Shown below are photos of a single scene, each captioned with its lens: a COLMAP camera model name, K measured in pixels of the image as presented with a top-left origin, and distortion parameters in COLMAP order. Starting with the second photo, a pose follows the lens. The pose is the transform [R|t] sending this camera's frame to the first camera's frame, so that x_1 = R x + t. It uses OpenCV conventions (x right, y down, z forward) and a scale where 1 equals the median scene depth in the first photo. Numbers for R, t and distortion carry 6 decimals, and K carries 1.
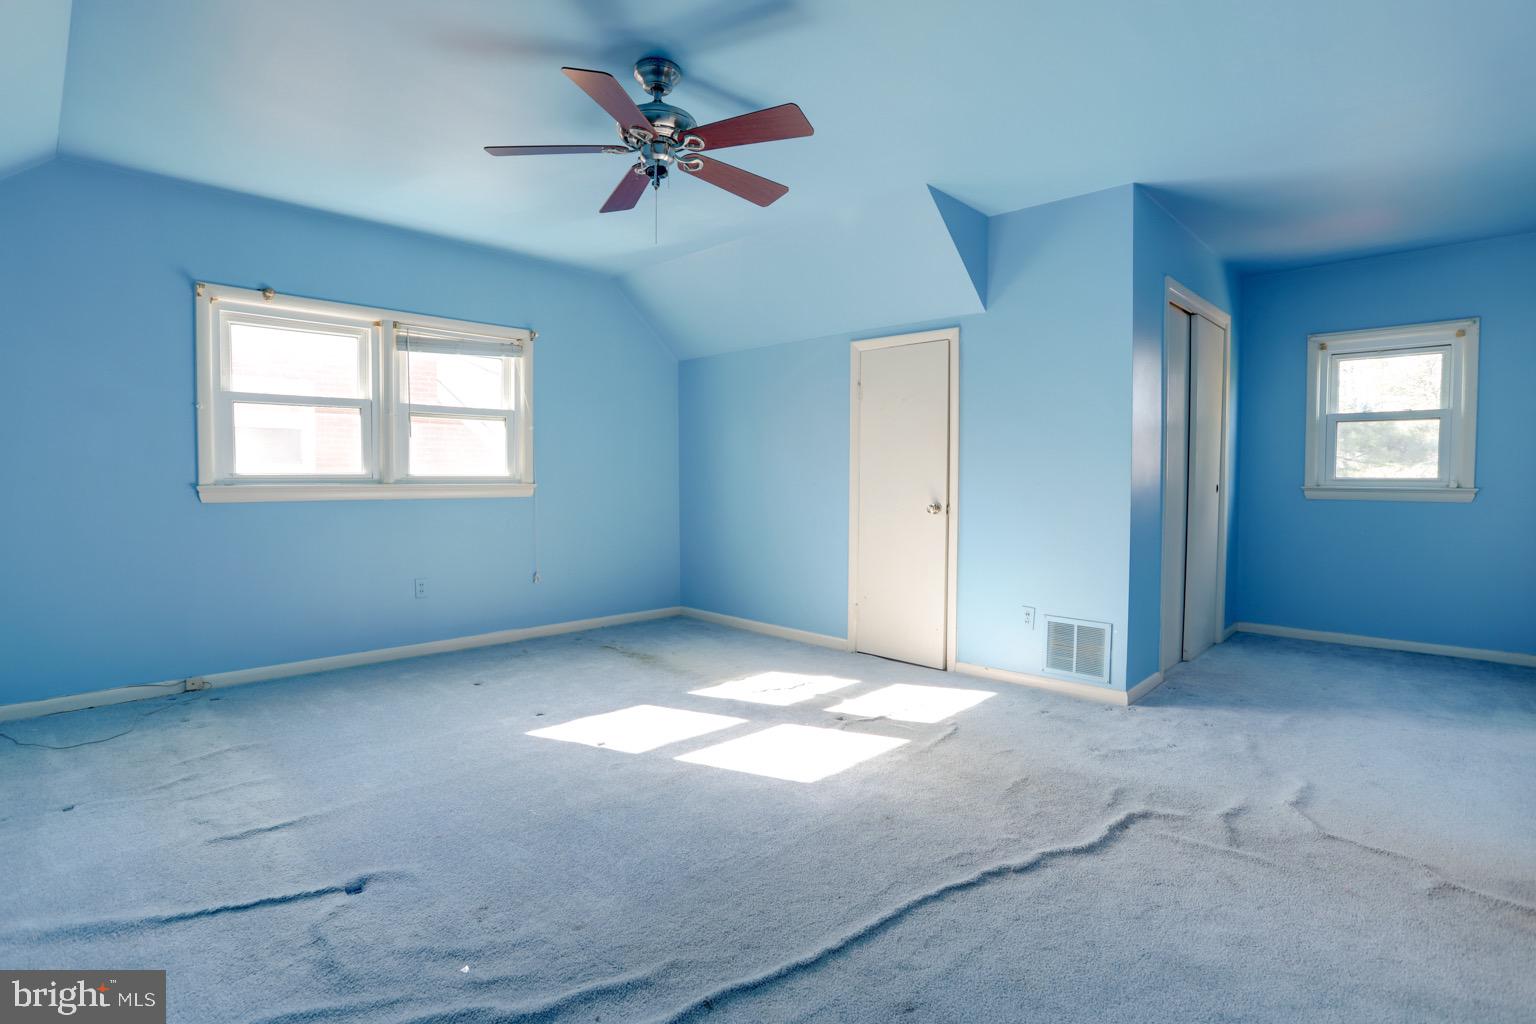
lens RADIAL K [[741.8, 0, 765.2], [0, 741.8, 504.7], [0, 0, 1]] dist [-0.063316, 0.020230]
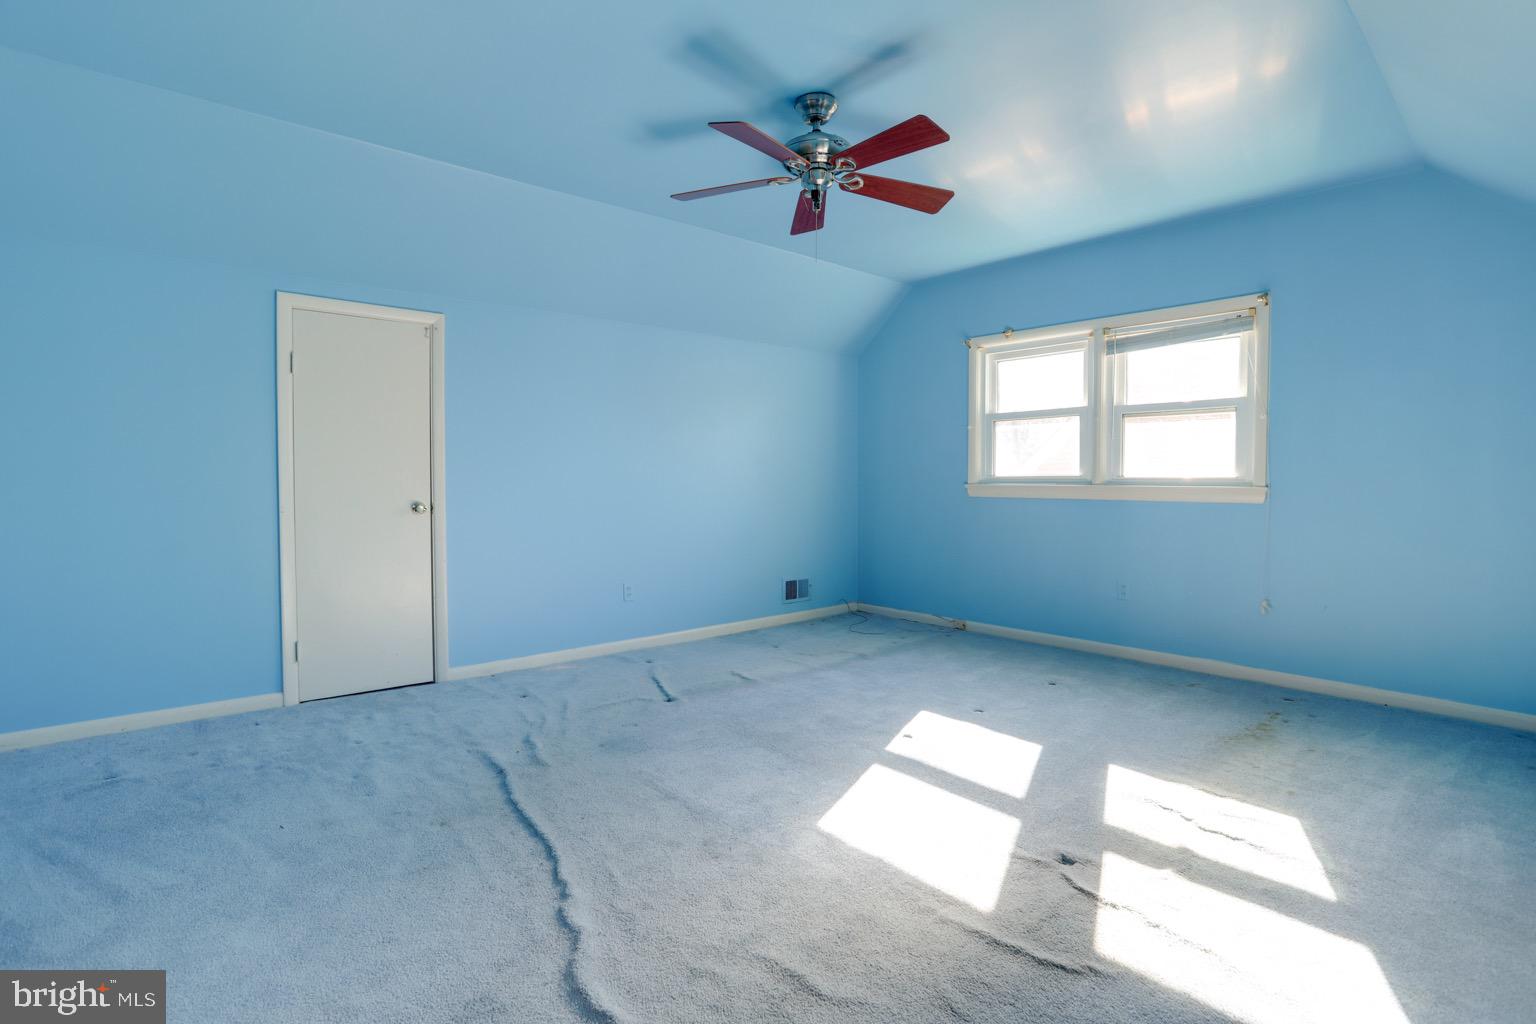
lens RADIAL K [[741.8, 0, 765.2], [0, 741.8, 504.7], [0, 0, 1]] dist [-0.063316, 0.020230]
pose [[-0.076899, 0.032553, -0.996507, 0.635320], [-0.041348, 0.998503, 0.035809, -0.020296], [0.996181, 0.043958, -0.075438, 0.680861]]
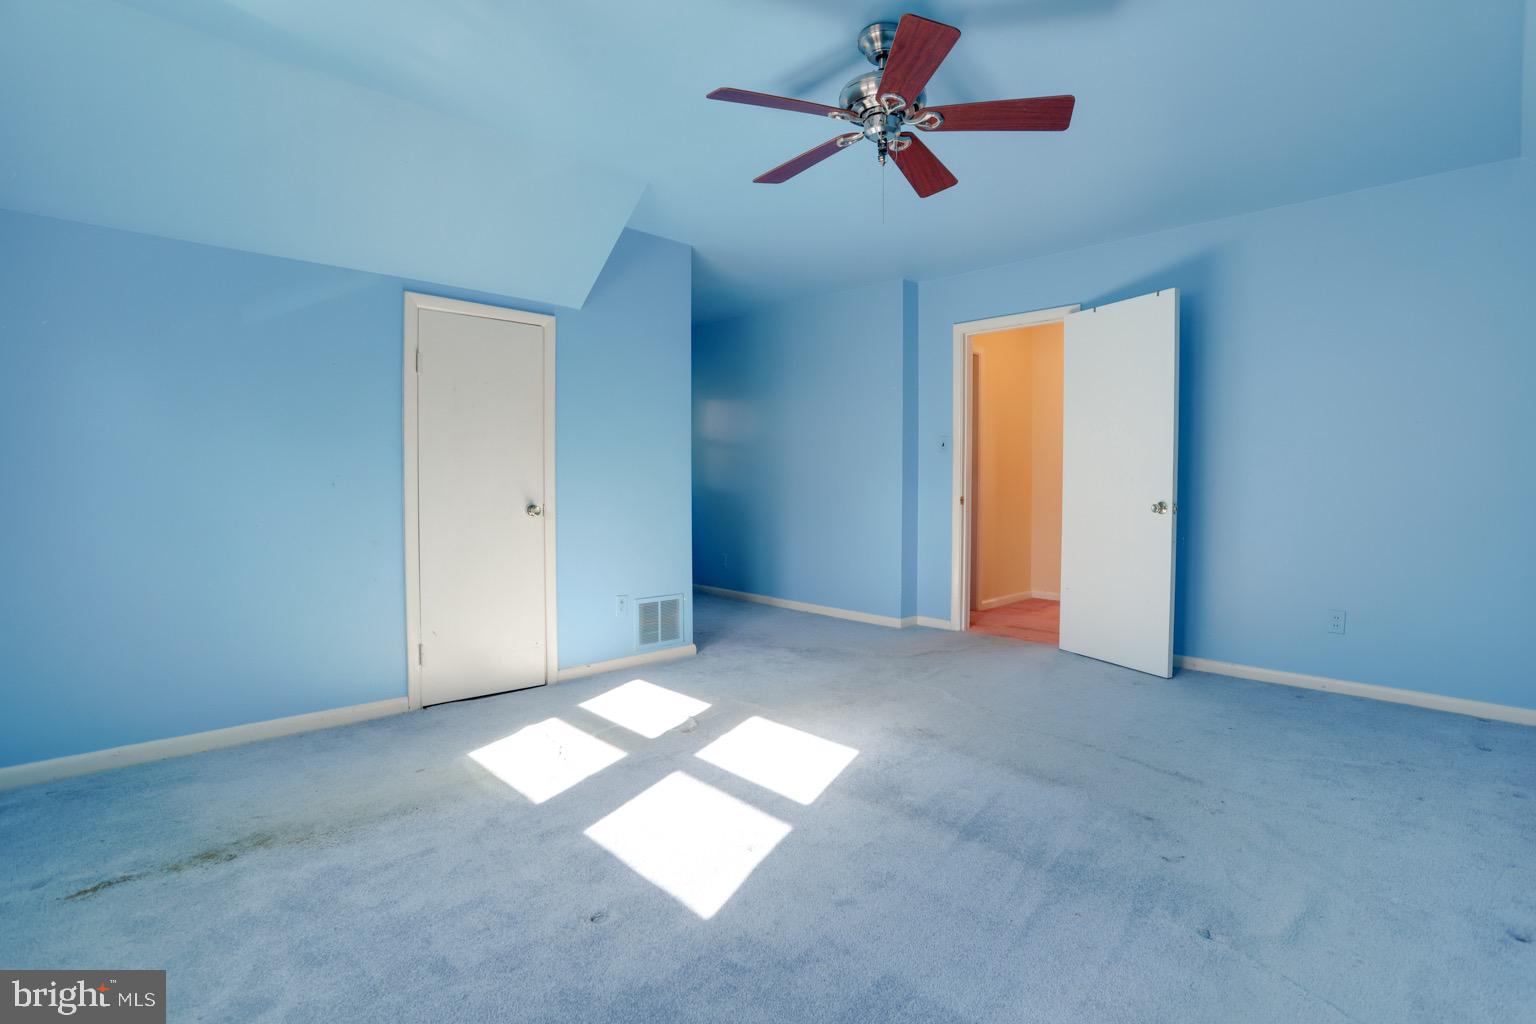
lens RADIAL K [[741.8, 0, 765.2], [0, 741.8, 504.7], [0, 0, 1]] dist [-0.063316, 0.020230]
pose [[0.046521, -0.040723, 0.998087, -0.714465], [0.034271, 0.998646, 0.039149, -0.030080], [-0.998329, 0.032384, 0.047853, 0.734712]]
